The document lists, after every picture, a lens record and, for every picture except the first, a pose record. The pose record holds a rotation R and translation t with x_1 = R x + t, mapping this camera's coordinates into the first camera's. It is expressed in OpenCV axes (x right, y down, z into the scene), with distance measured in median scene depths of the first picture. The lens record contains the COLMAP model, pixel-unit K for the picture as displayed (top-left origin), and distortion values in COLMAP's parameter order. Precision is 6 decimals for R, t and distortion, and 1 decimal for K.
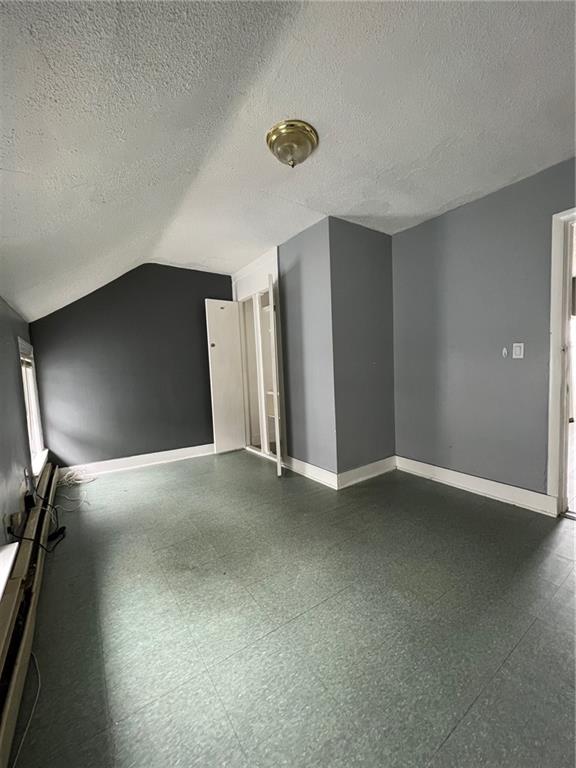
lens RADIAL K [[307.7, 0, 288.0], [0, 307.7, 384.0], [0, 0, 1]] dist [0.000090, 0.000051]
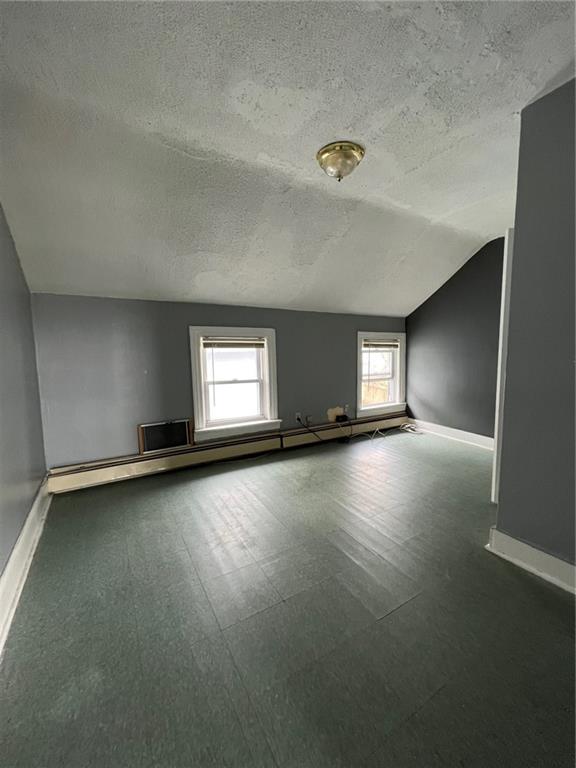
lens RADIAL K [[307.7, 0, 288.0], [0, 307.7, 384.0], [0, 0, 1]] dist [0.000090, 0.000051]
pose [[-0.069766, 0.138813, -0.987858, 0.677223], [-0.055832, 0.988175, 0.142801, -0.050502], [0.996000, 0.065117, -0.061191, 0.543960]]
